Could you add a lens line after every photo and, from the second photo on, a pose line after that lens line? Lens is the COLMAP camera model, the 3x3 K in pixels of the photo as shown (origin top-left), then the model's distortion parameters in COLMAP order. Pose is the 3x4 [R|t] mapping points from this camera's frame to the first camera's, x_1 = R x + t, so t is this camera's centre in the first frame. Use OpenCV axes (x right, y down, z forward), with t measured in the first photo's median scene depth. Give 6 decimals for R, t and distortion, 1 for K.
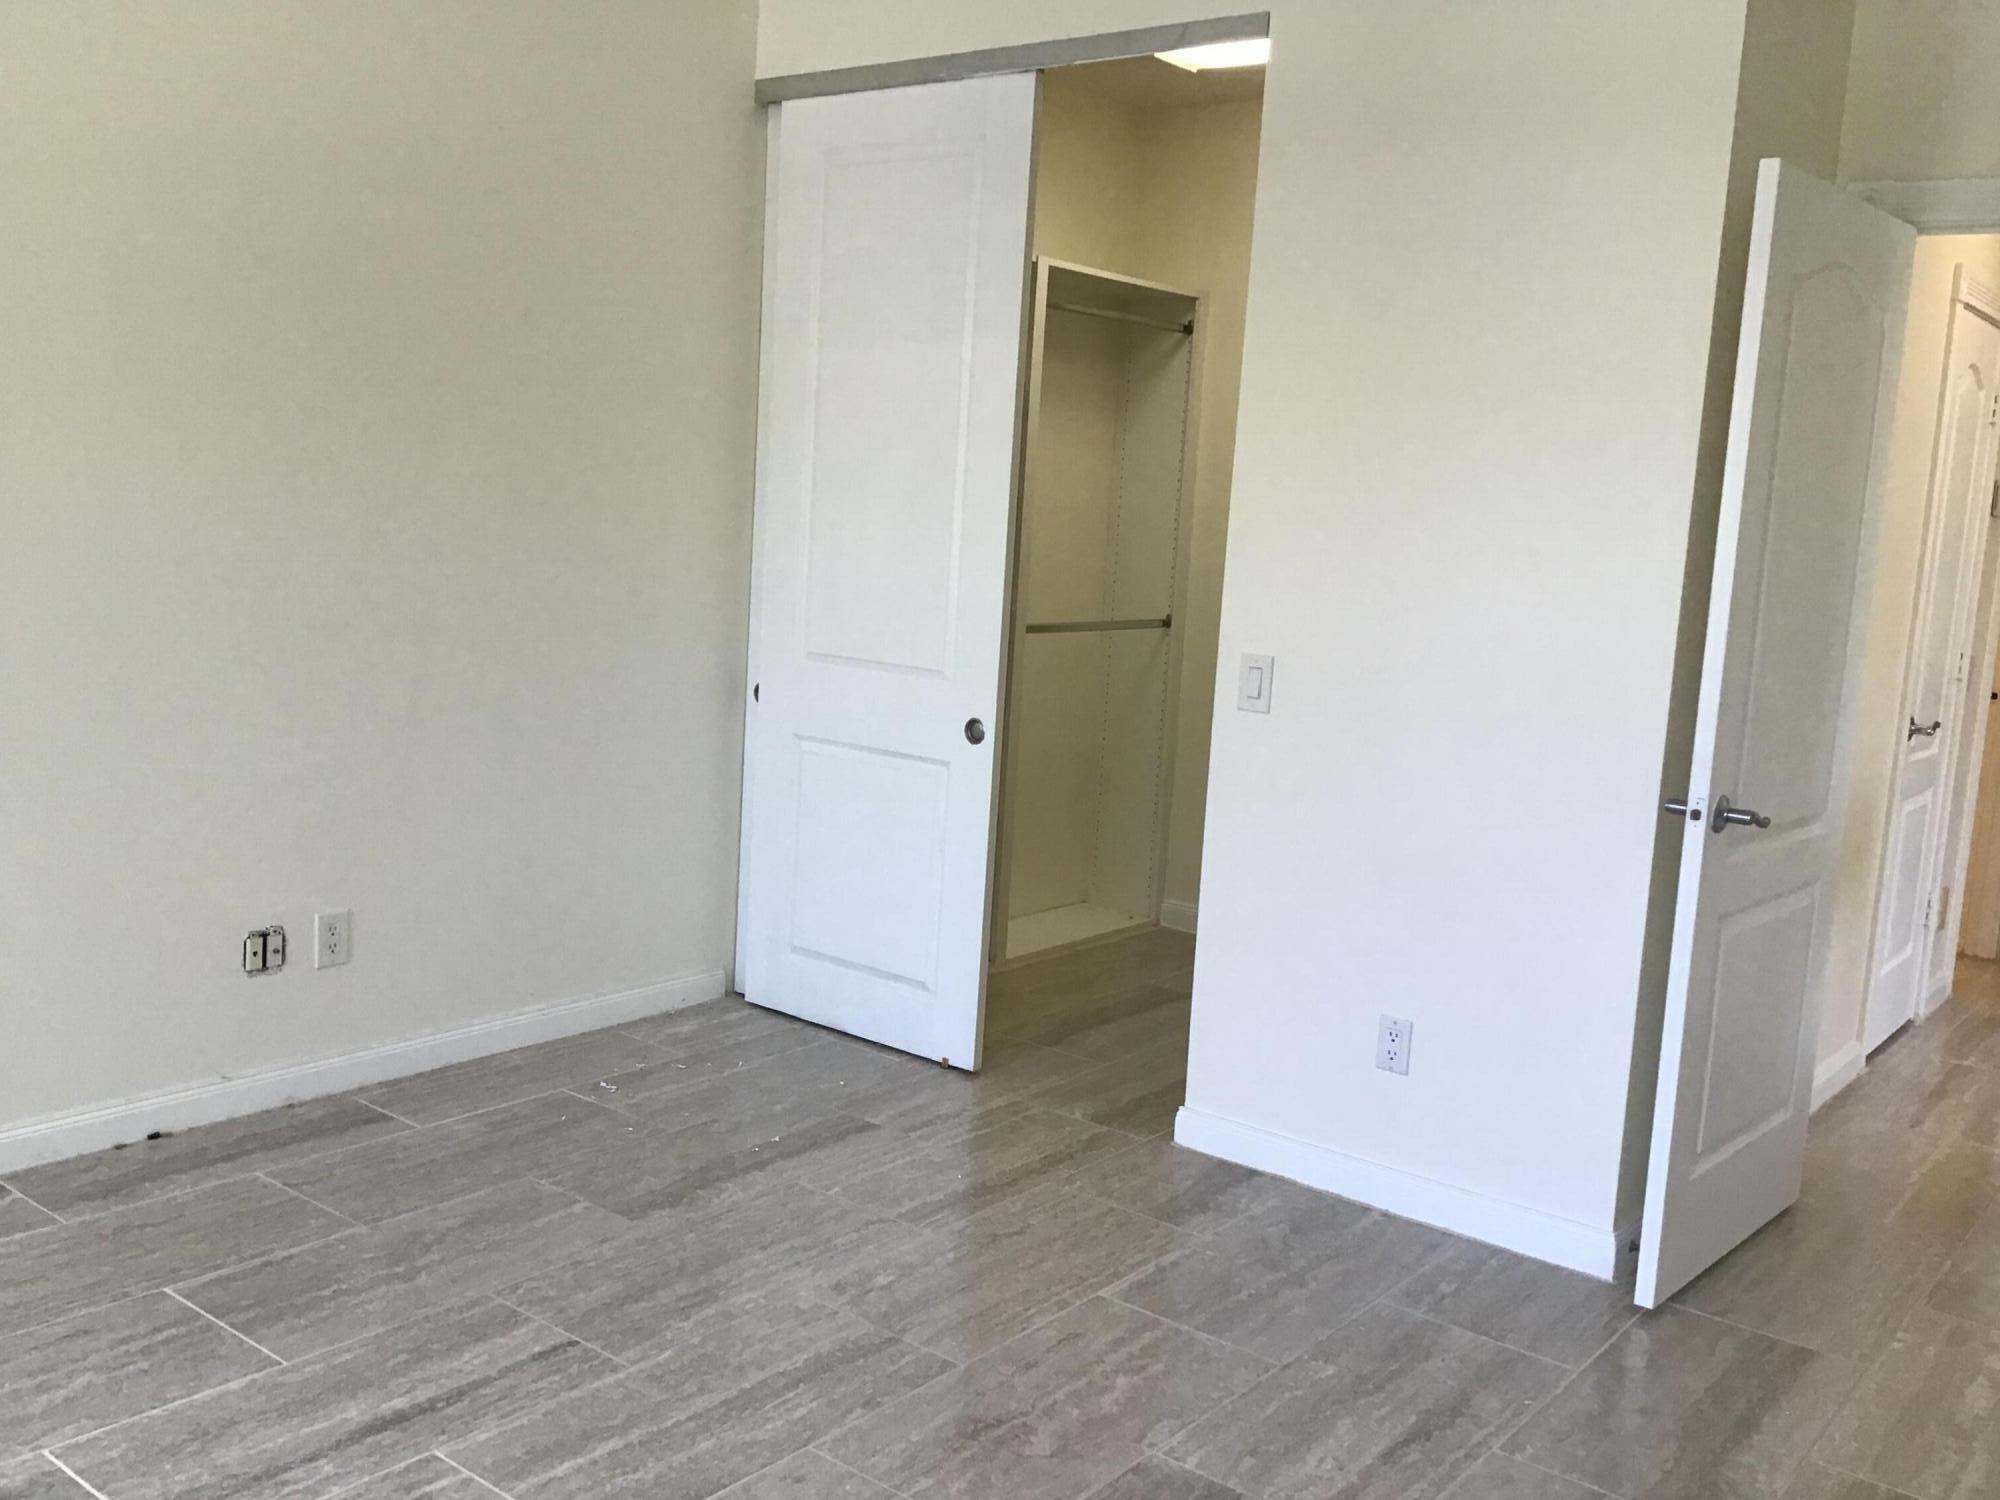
lens RADIAL K [[1821.9, 0, 997.2], [0, 1821.9, 748.2], [0, 0, 1]] dist [0.069325, -0.117192]
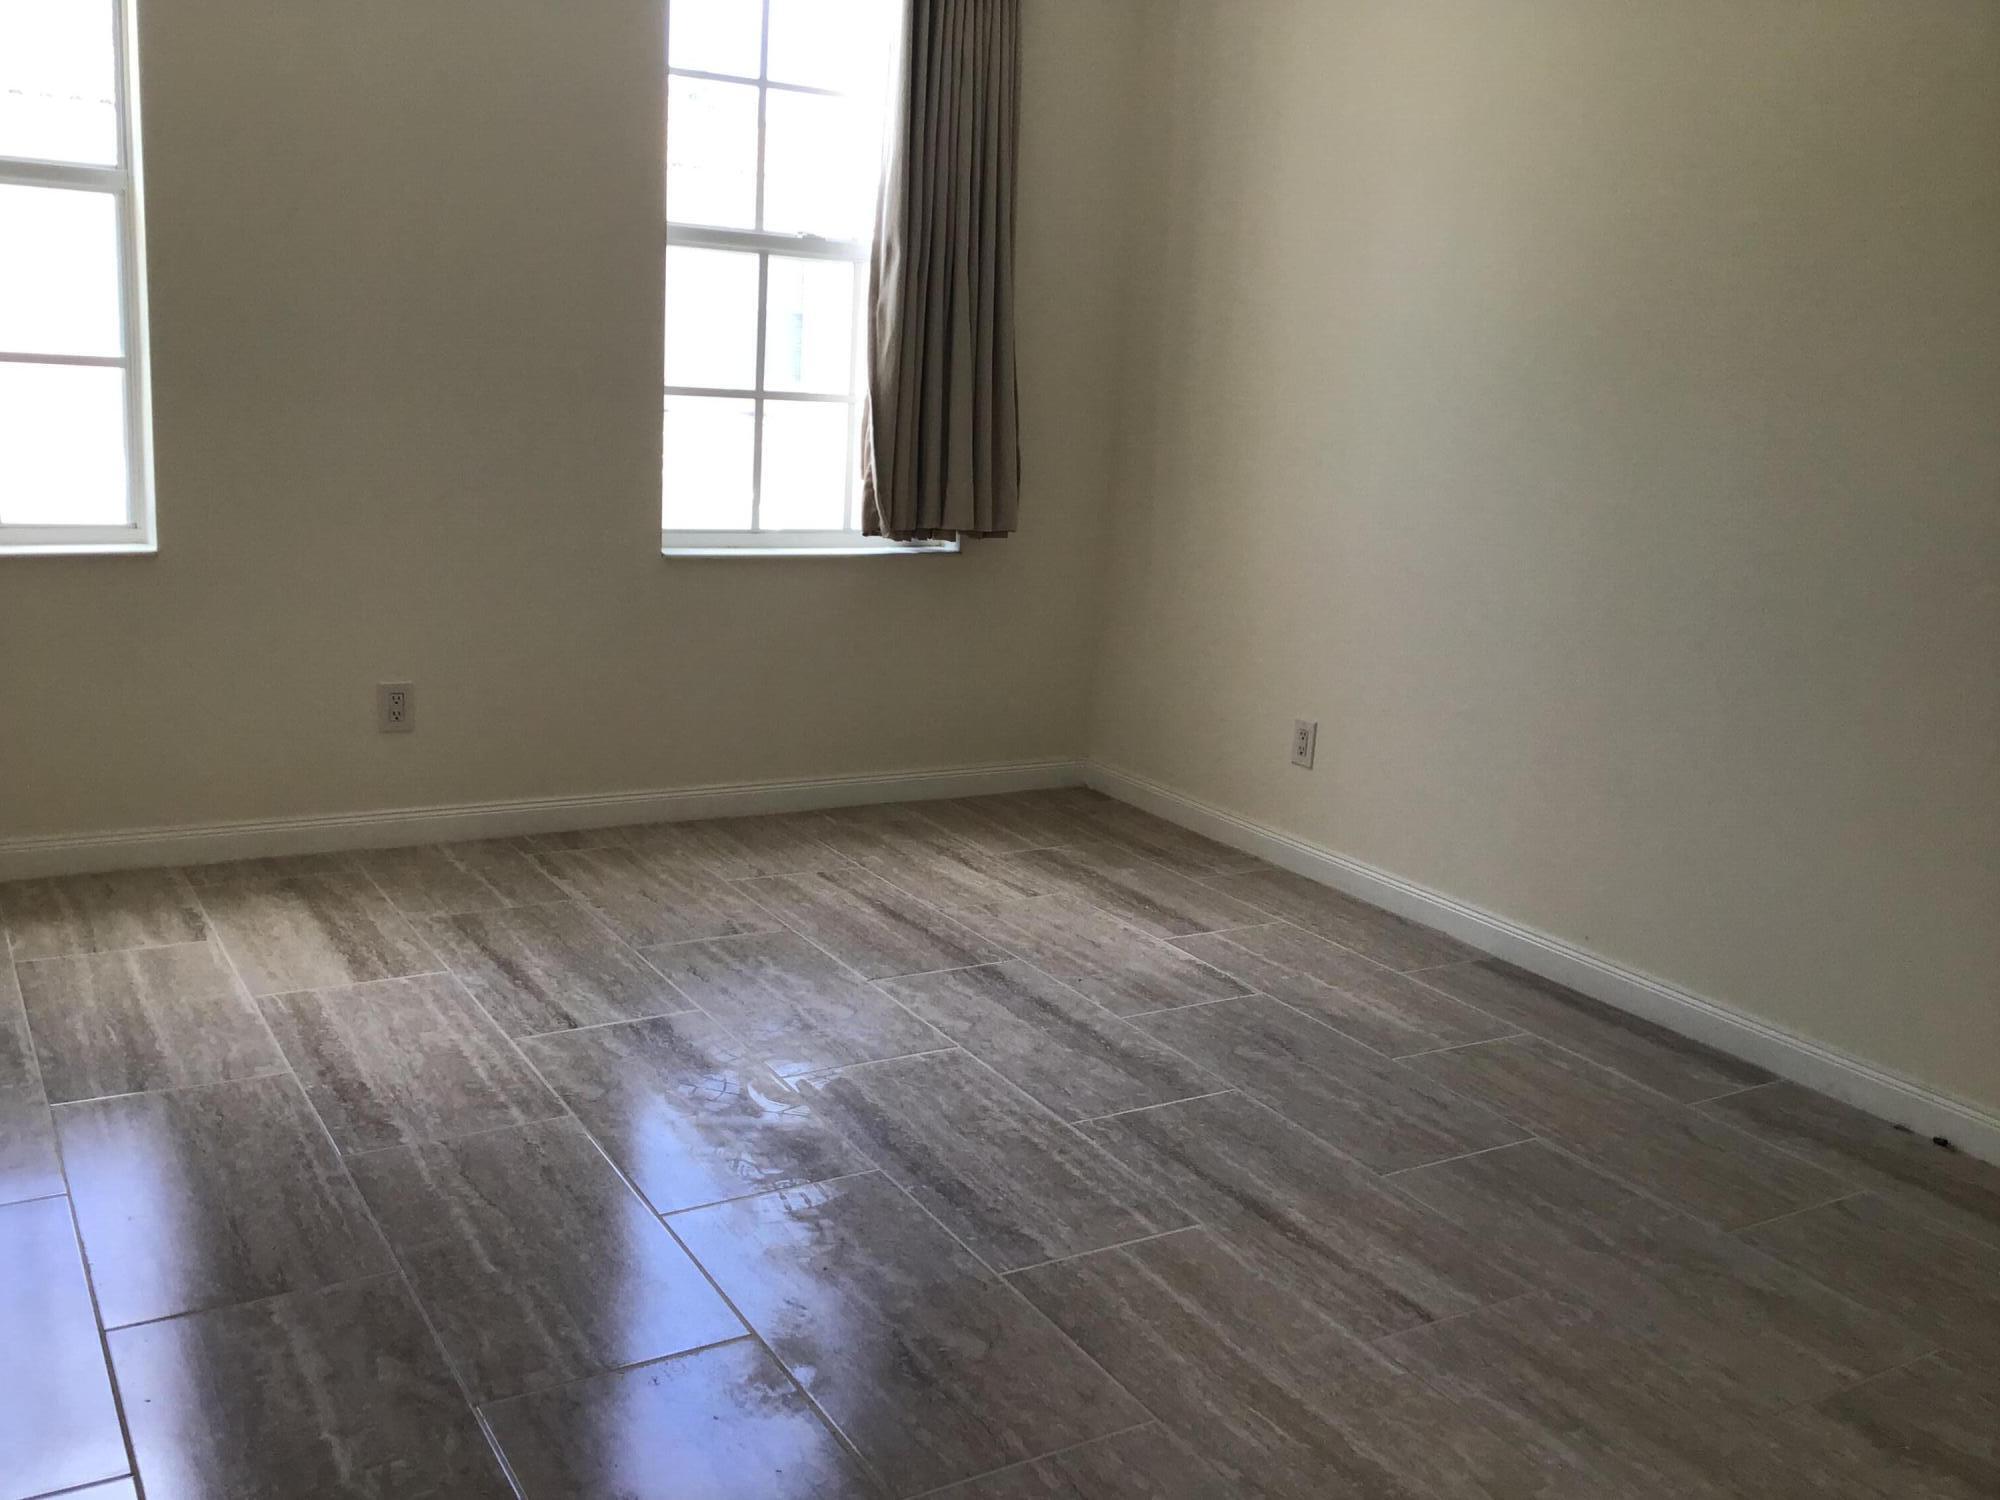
lens RADIAL K [[1821.9, 0, 991.2], [0, 1821.9, 749.8], [0, 0, 1]] dist [0.069325, -0.117192]
pose [[-0.349244, 0.125413, -0.928601, 0.581250], [-0.210211, 0.955258, 0.208073, -0.064307], [0.913148, 0.267870, -0.307255, 0.962430]]
